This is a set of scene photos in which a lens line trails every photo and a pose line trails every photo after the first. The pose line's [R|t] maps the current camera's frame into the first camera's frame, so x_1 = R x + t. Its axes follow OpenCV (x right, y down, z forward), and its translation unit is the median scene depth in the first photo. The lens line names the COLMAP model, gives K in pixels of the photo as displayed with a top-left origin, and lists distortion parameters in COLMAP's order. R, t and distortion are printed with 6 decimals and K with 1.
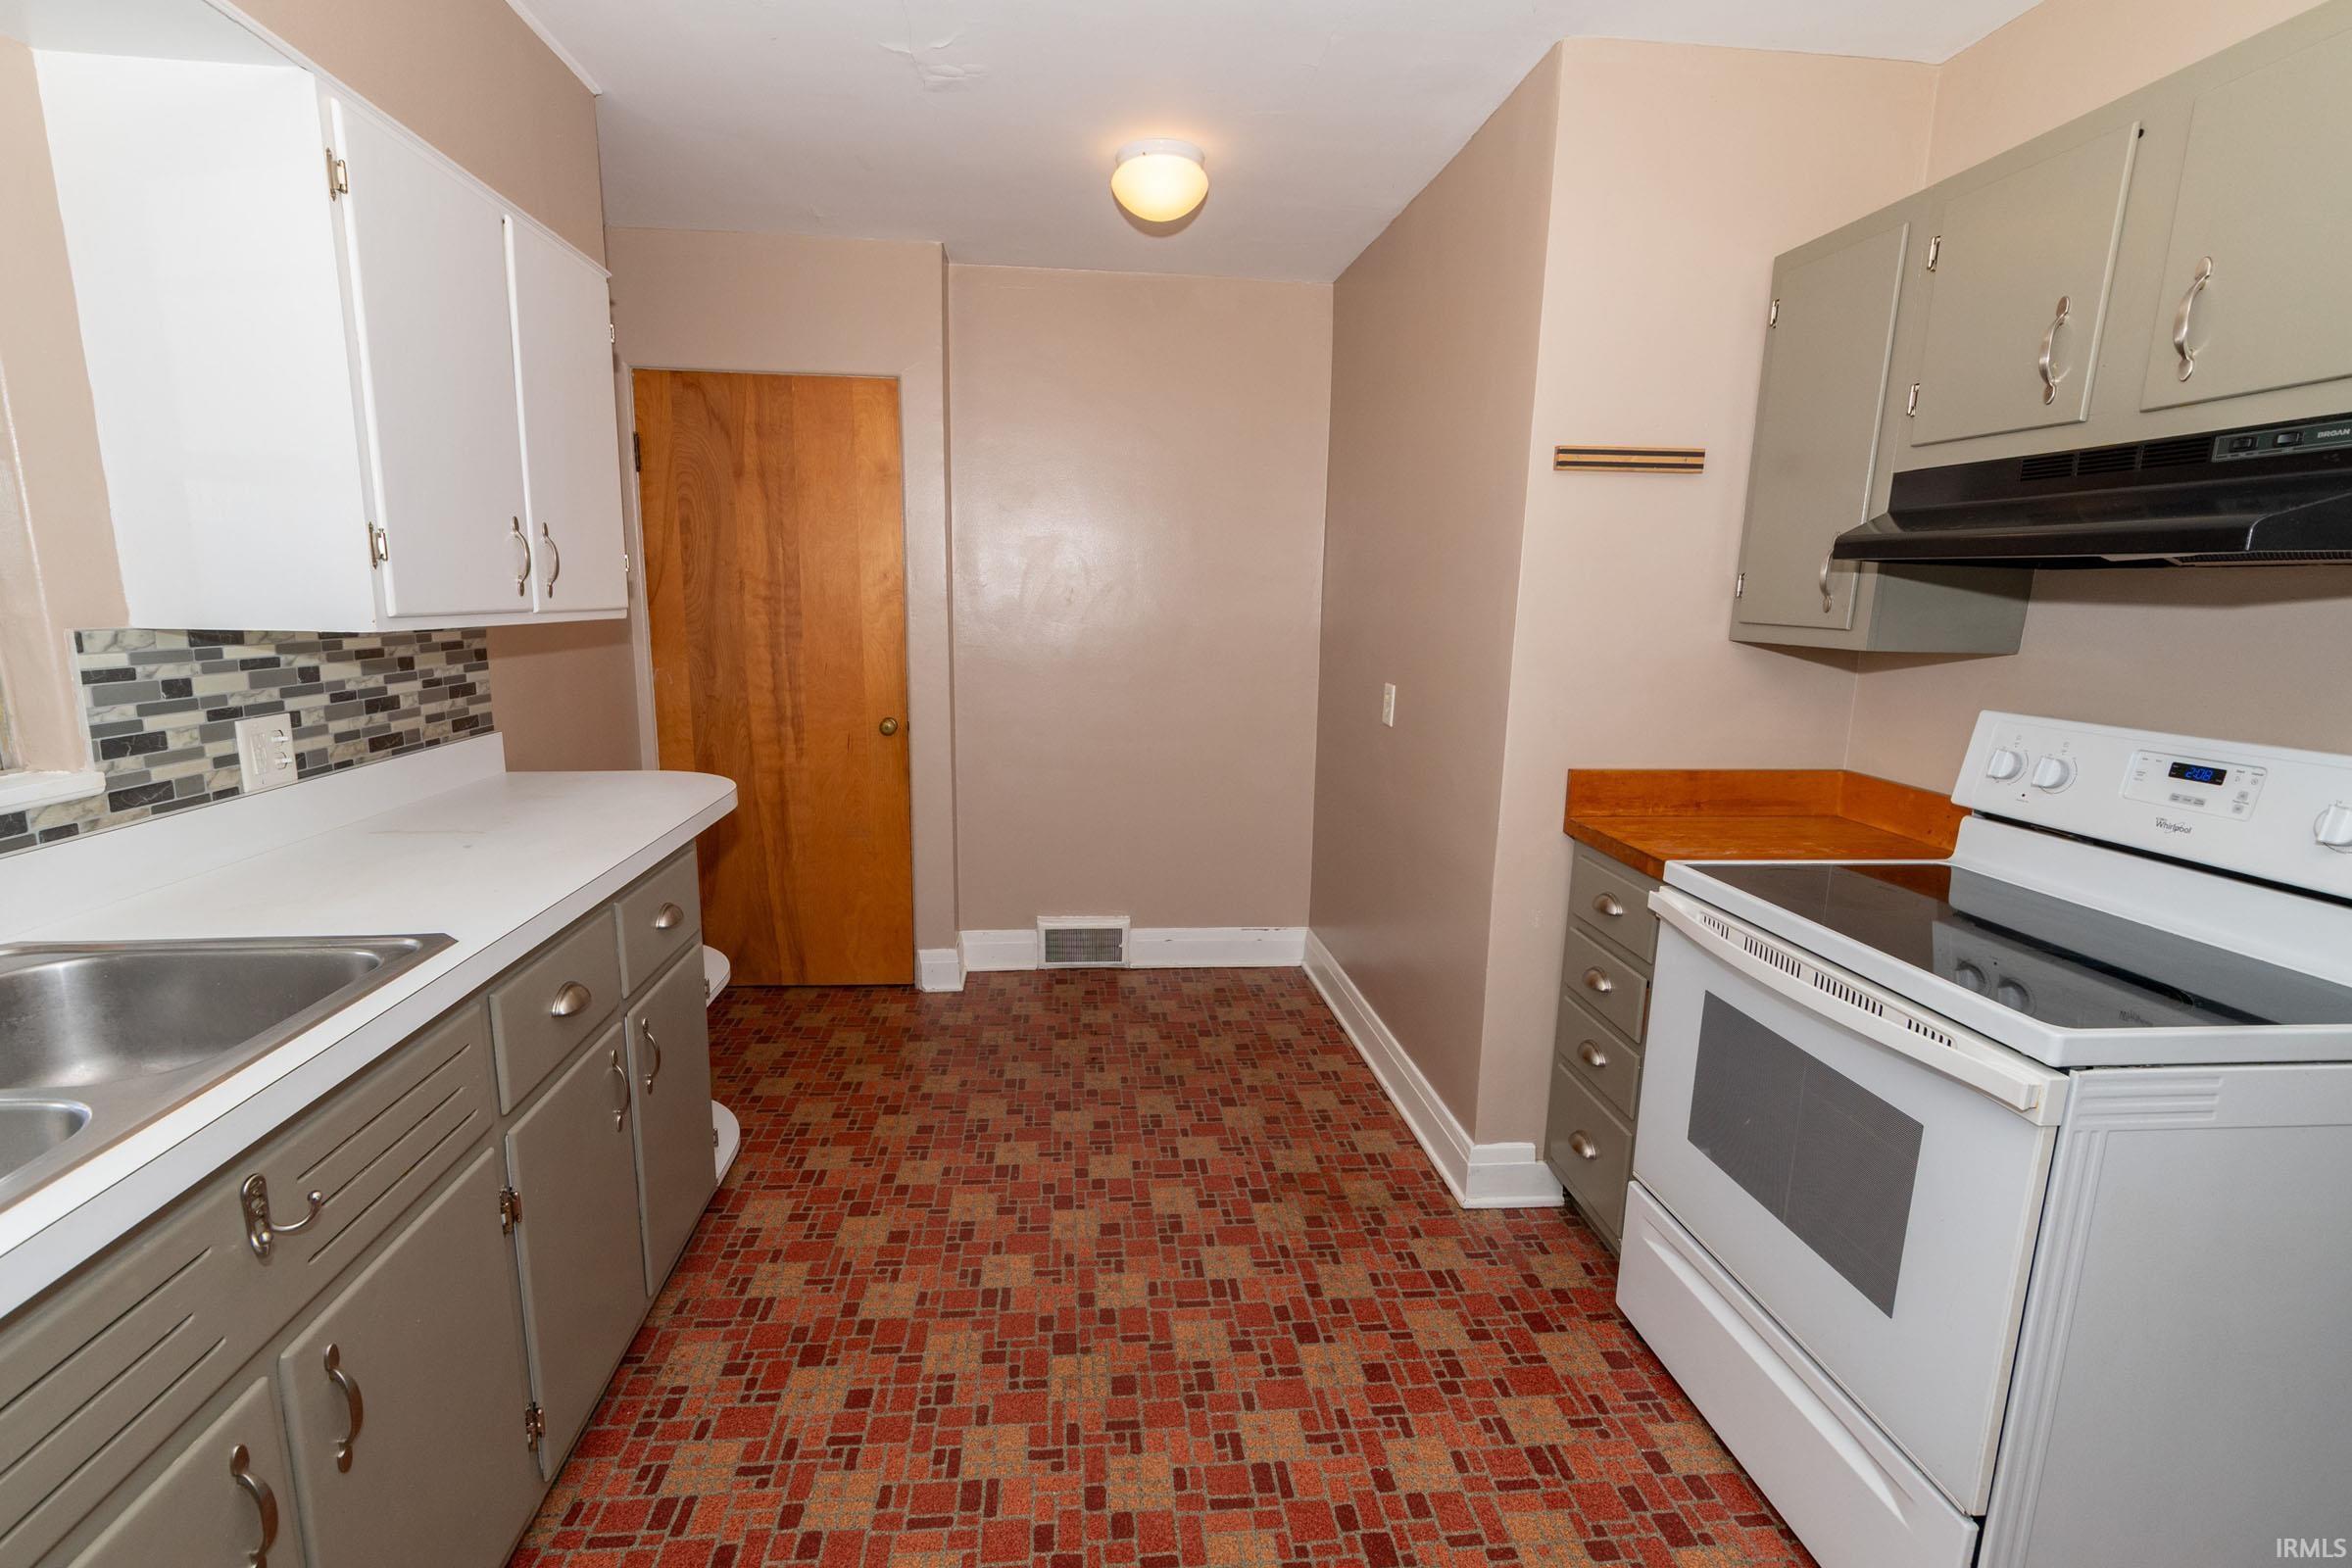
lens RADIAL K [[1039.2, 0, 1153.1], [0, 1039.2, 780.1], [0, 0, 1]] dist [0.006118, -0.002555]
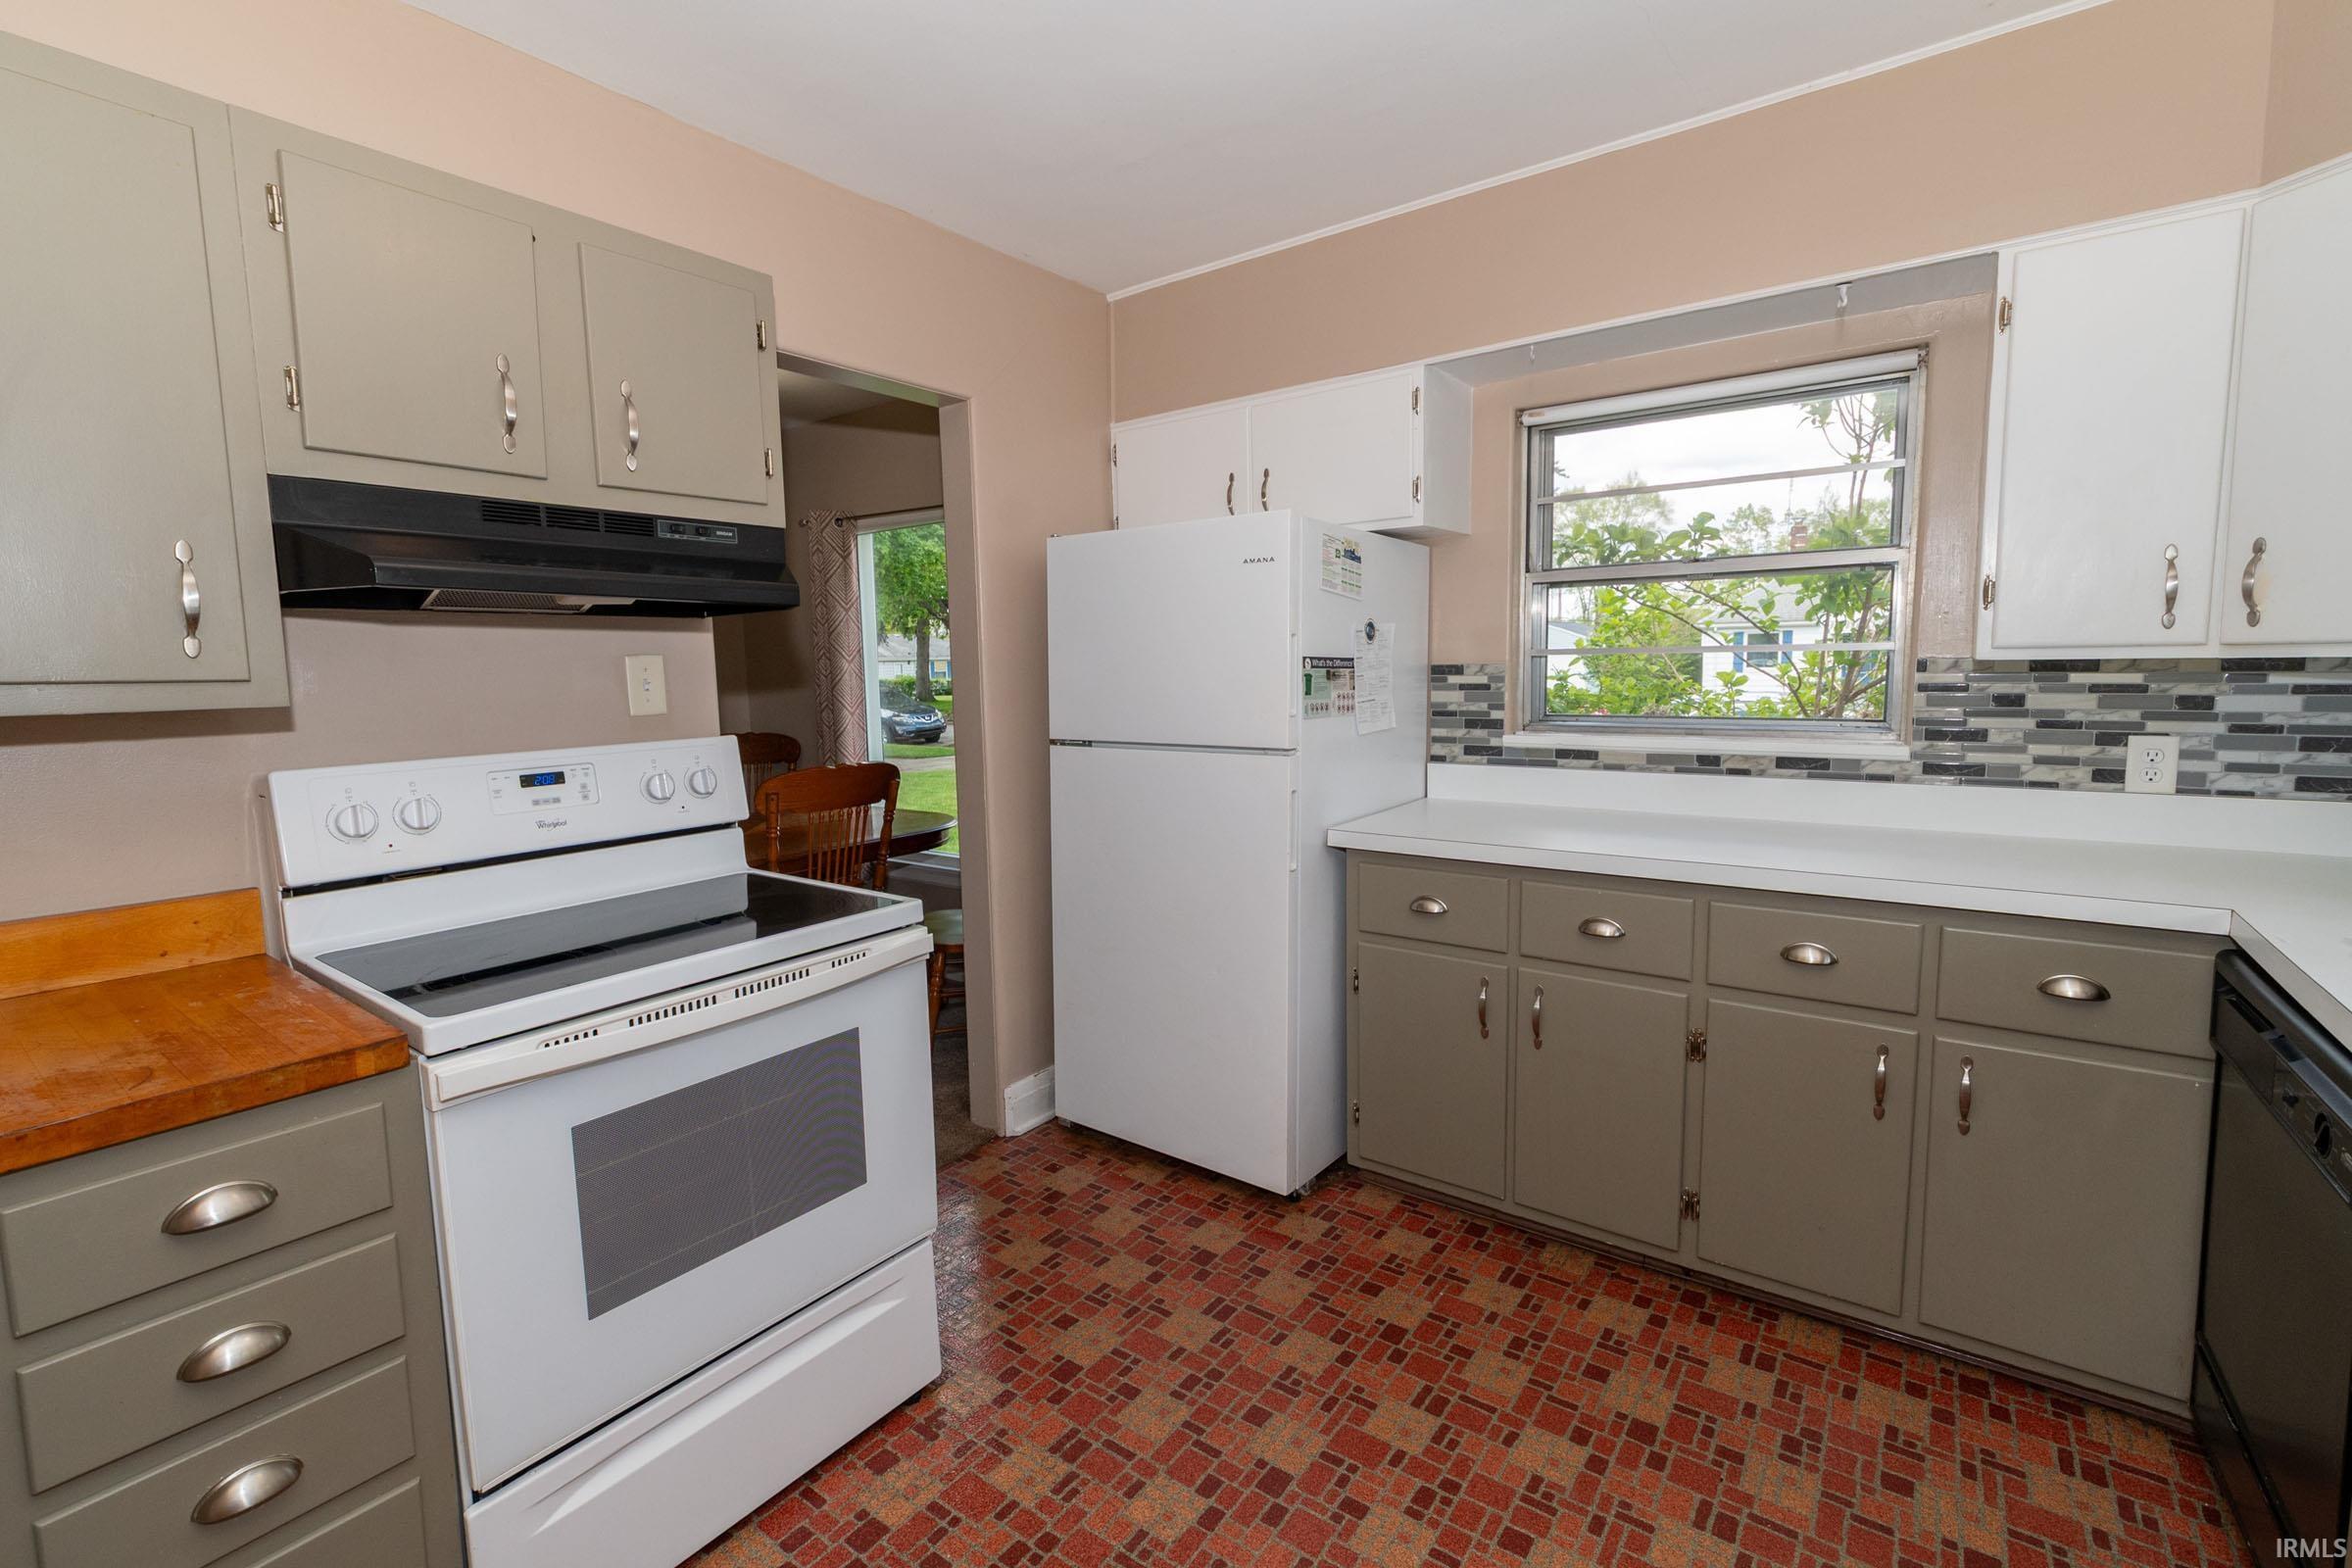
lens RADIAL K [[1039.2, 0, 1178.3], [0, 1039.2, 776.4], [0, 0, 1]] dist [0.006118, -0.002555]
pose [[-0.761117, -0.078024, 0.643905, -0.251985], [0.118930, 0.959119, 0.256799, -0.168114], [-0.637618, 0.272033, -0.720723, 1.007050]]
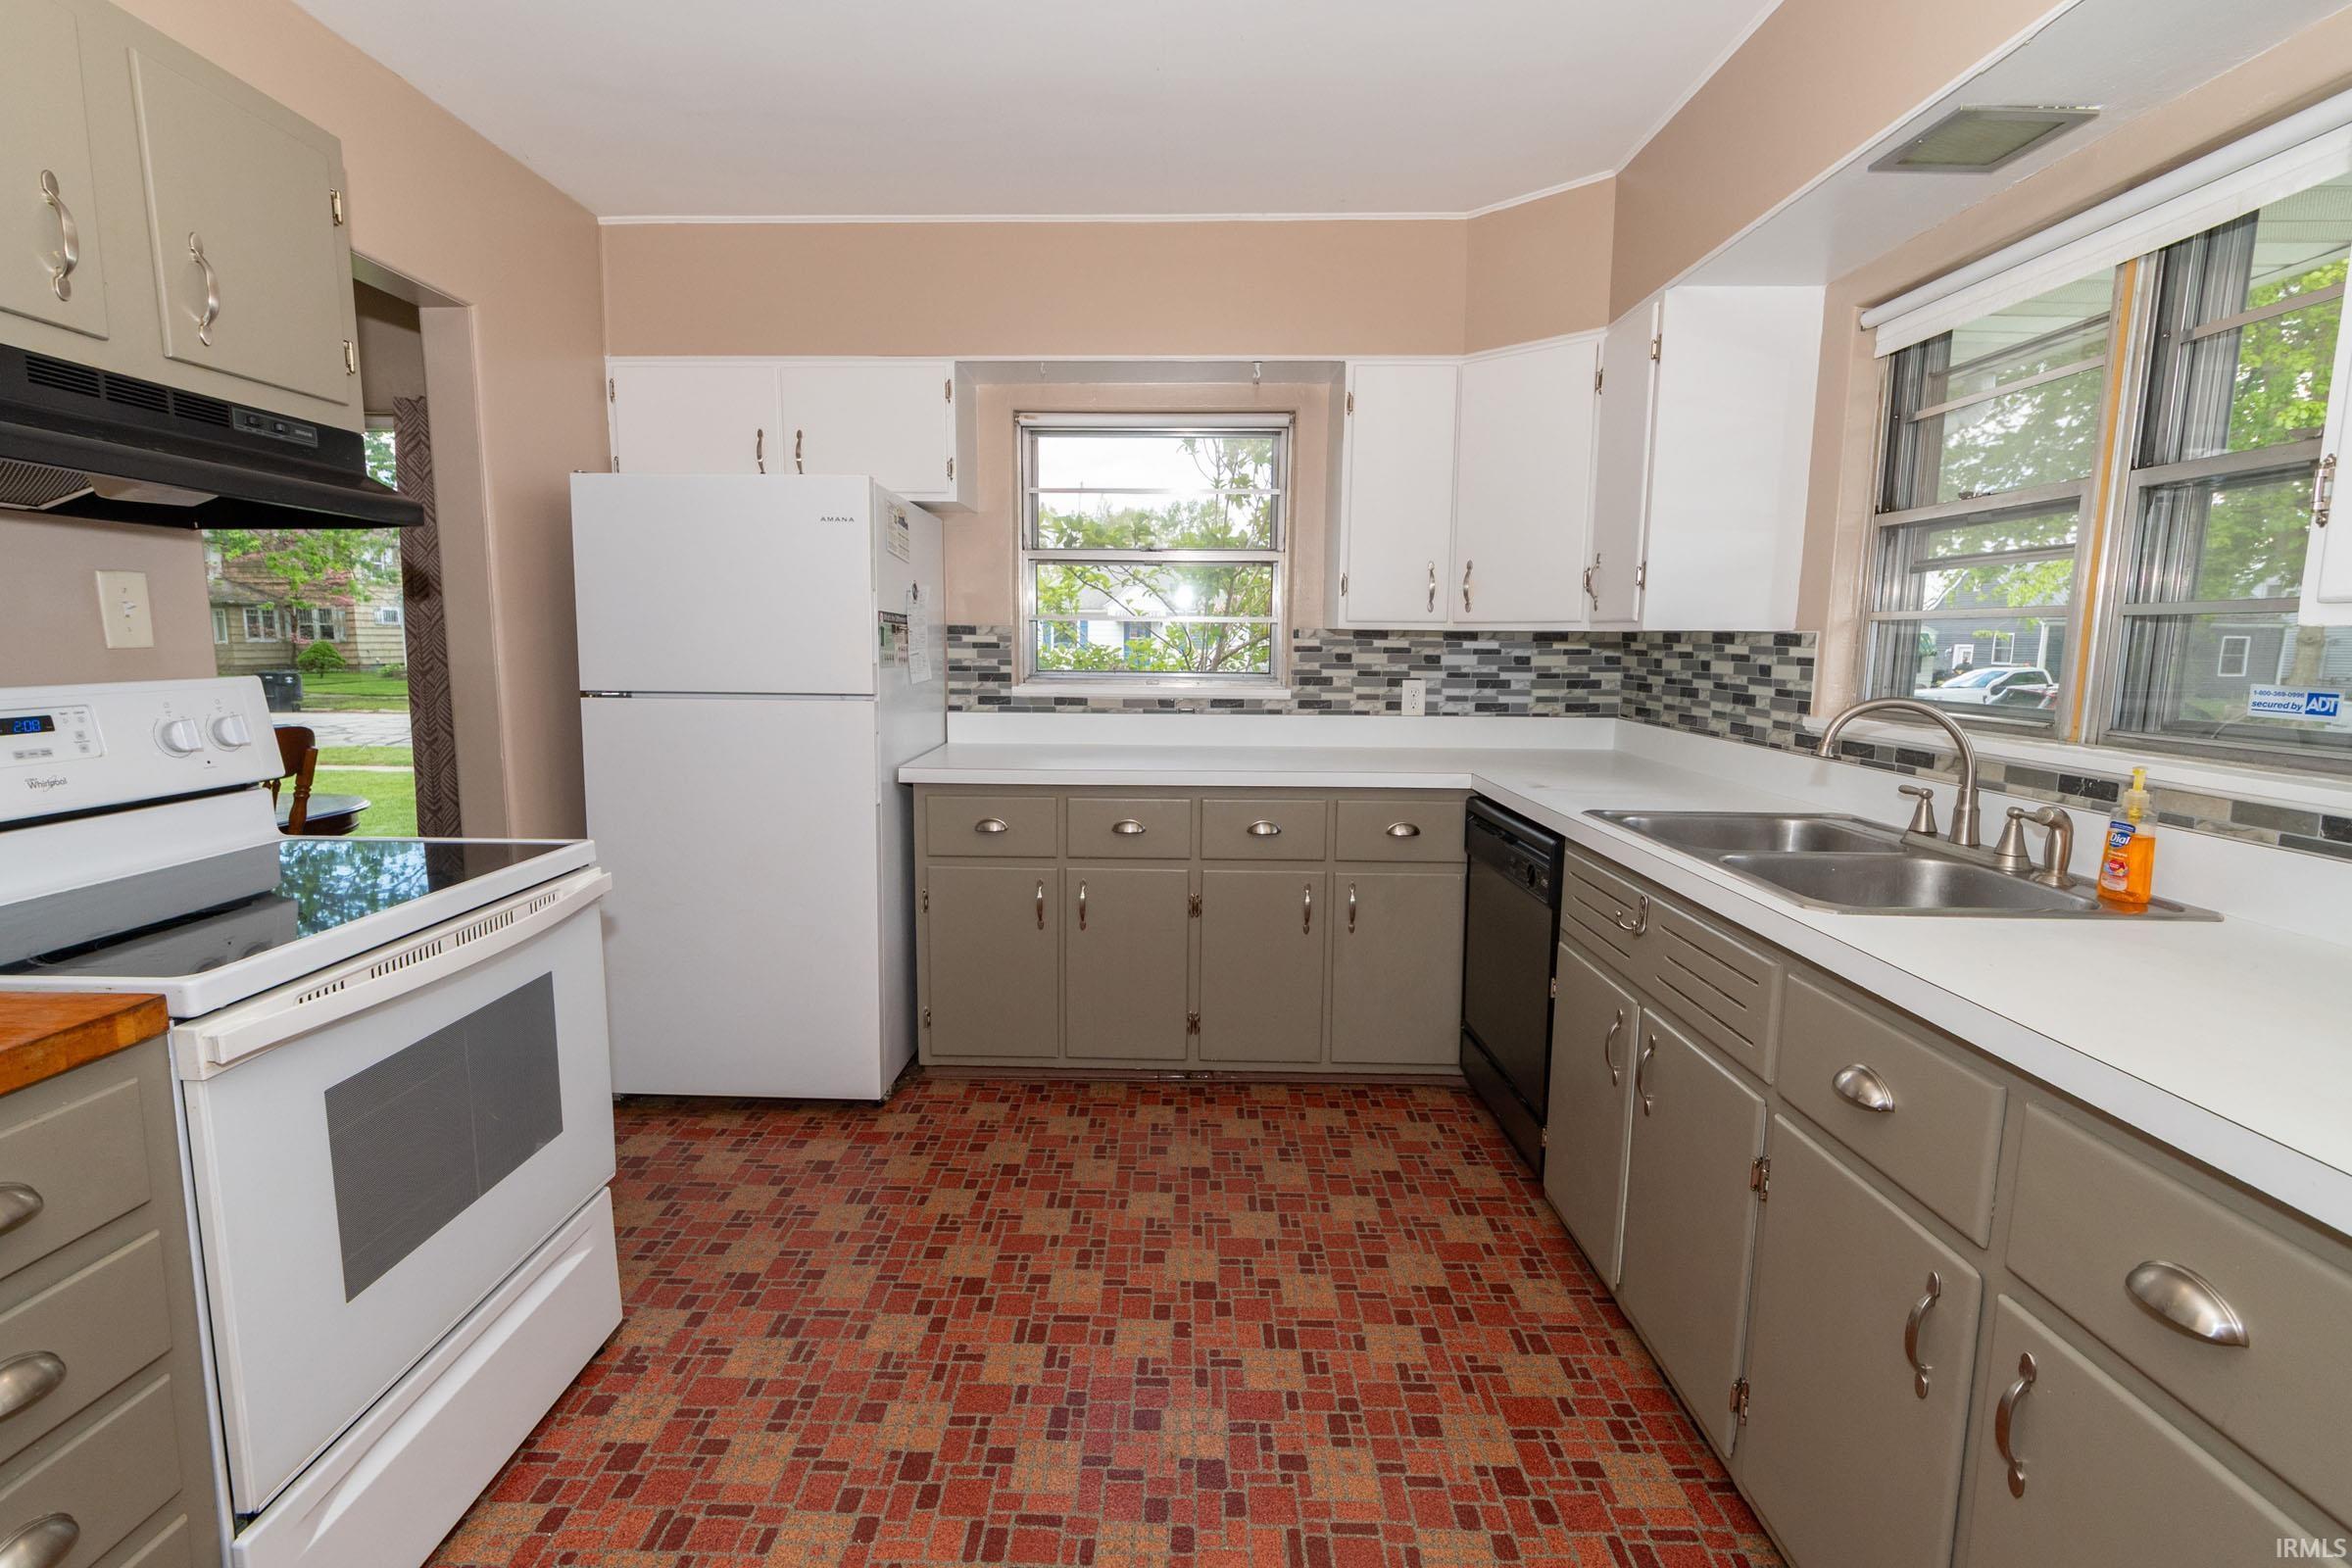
lens RADIAL K [[1039.2, 0, 1171.0], [0, 1039.2, 778.1], [0, 0, 1]] dist [0.006118, -0.002555]
pose [[-0.995785, -0.040475, 0.082309, -0.074241], [-0.012869, 0.950147, 0.311538, -0.190960], [-0.090815, 0.309165, -0.946662, 1.296933]]
